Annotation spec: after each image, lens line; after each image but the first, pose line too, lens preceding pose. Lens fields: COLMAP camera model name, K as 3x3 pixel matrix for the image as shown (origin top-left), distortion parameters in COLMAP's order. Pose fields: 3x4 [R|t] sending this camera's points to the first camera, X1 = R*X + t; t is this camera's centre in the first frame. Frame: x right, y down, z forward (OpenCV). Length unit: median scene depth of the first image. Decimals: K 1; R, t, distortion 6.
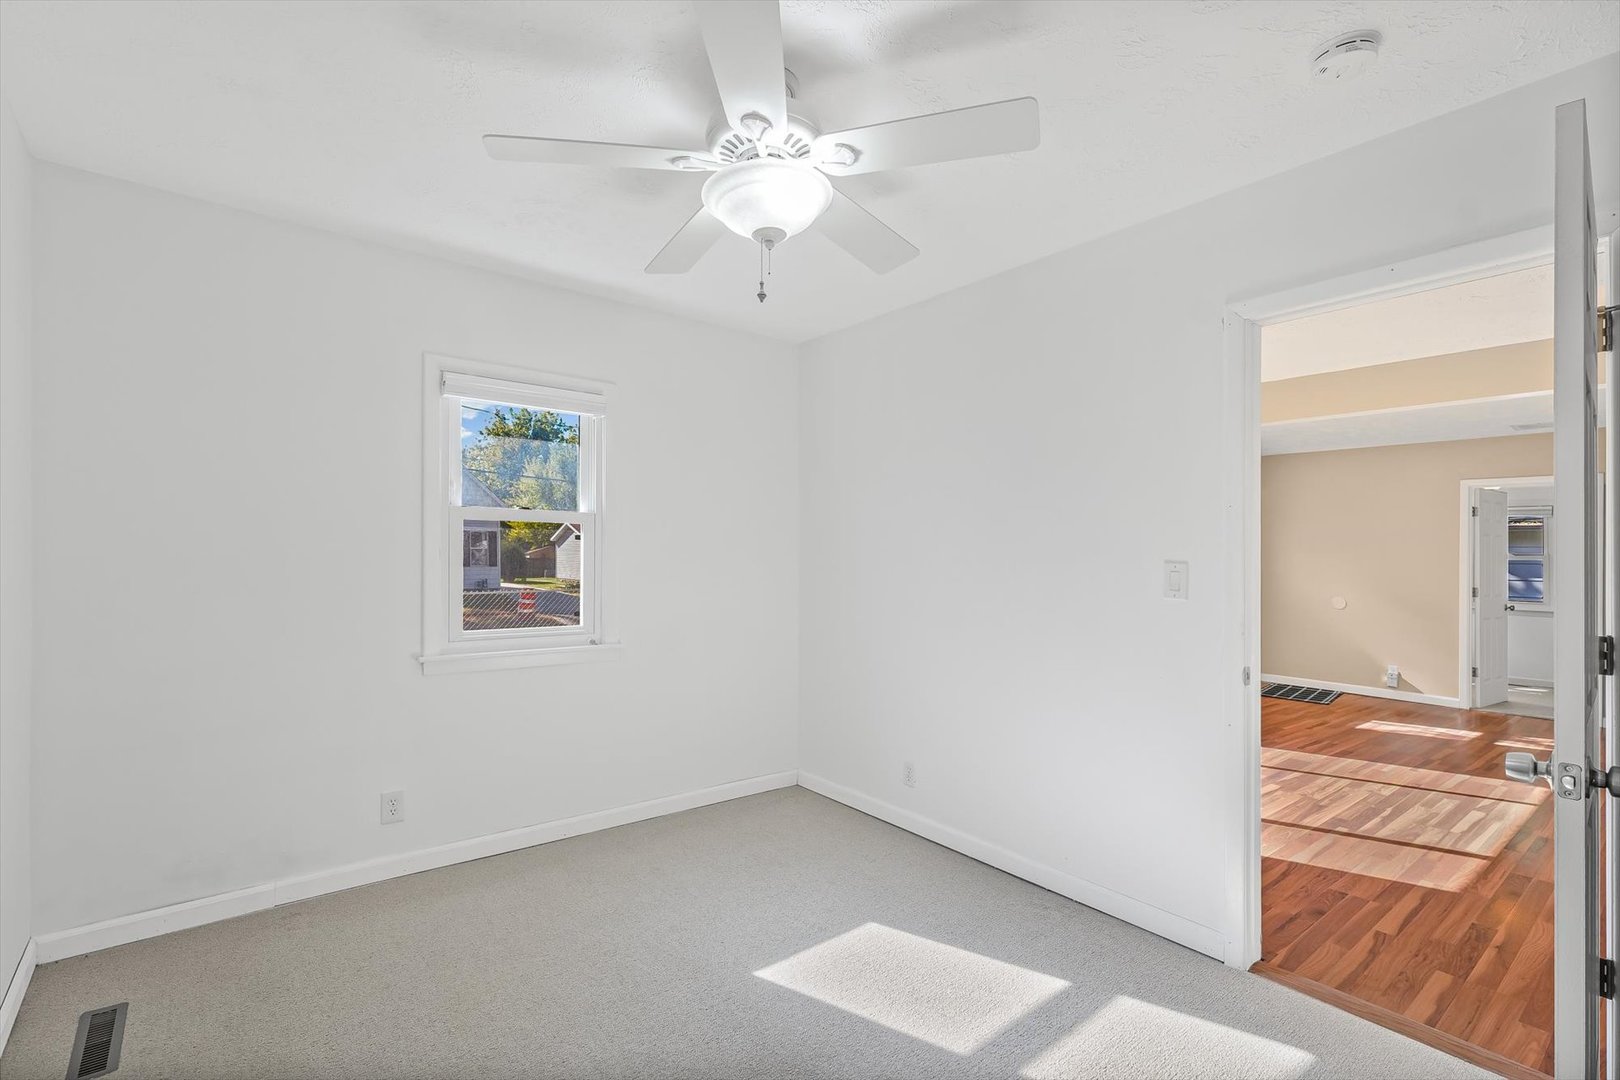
lens RADIAL K [[755.6, 0, 798.3], [0, 755.6, 565.2], [0, 0, 1]] dist [-0.007542, 0.005246]
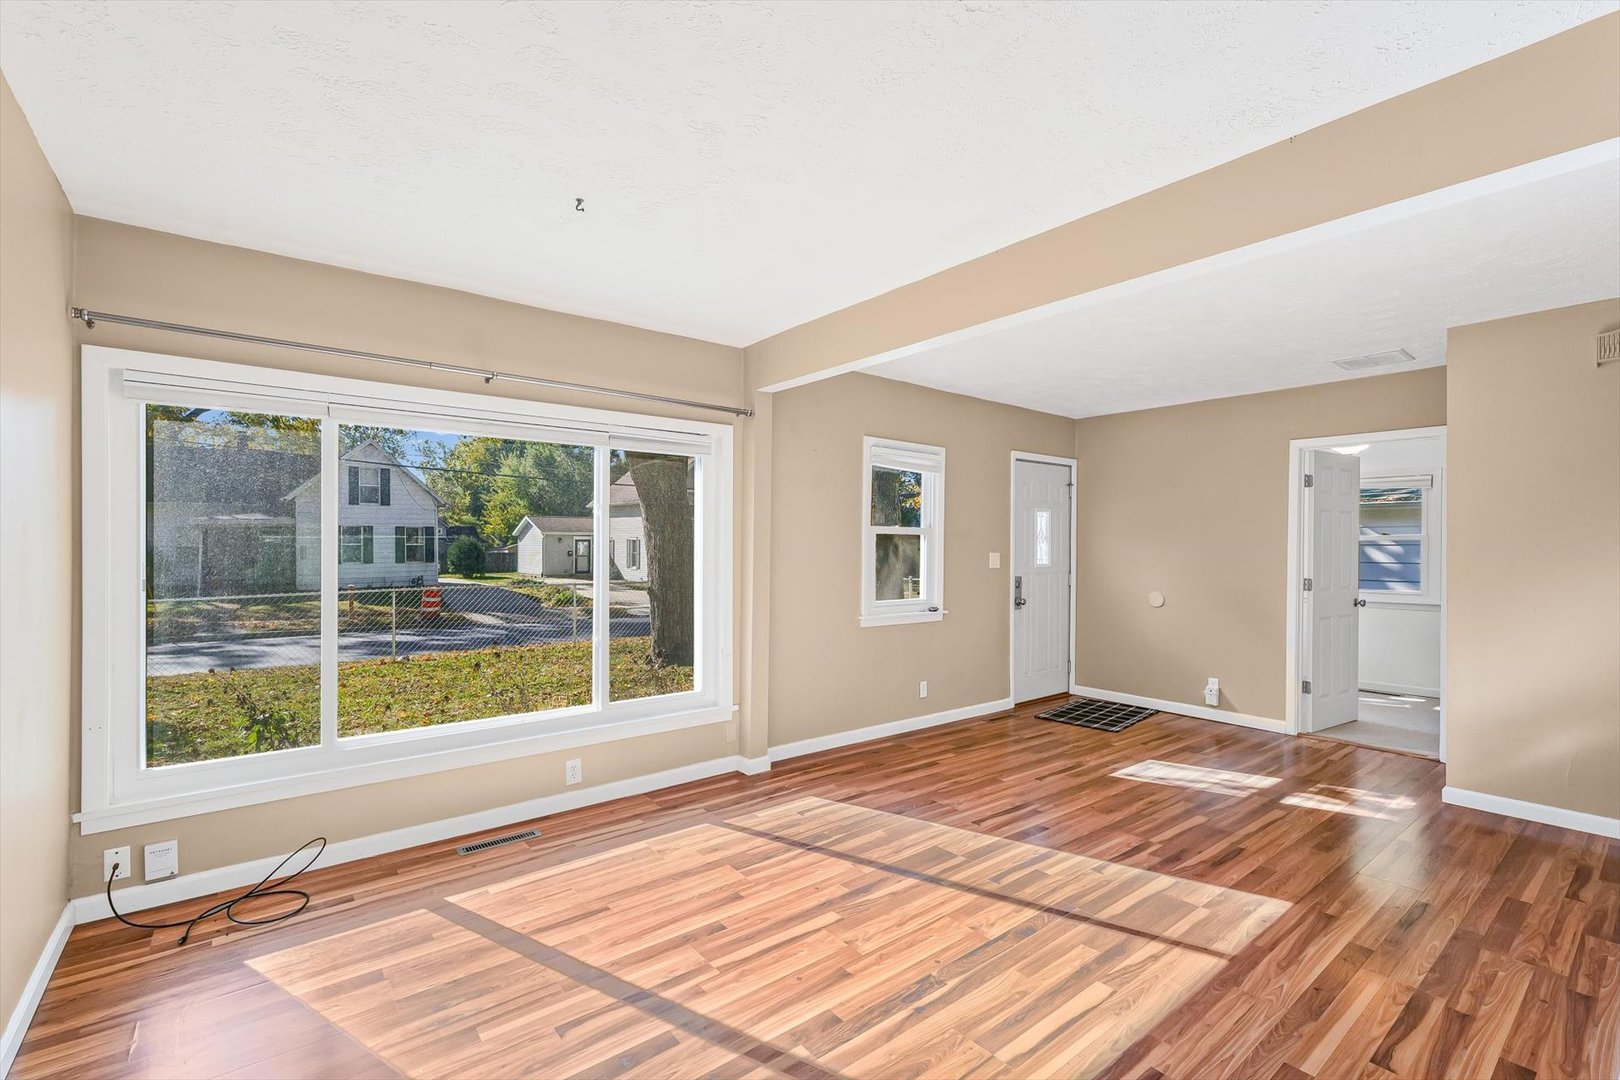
lens RADIAL K [[723.7, 0, 807.2], [0, 723.7, 576.3], [0, 0, 1]] dist [-0.001767, 0.000087]
pose [[0.999883, -0.014928, 0.003212, 0.523918], [0.014829, 0.999478, 0.028707, -0.003131], [-0.003639, -0.028656, 0.999583, 0.353507]]
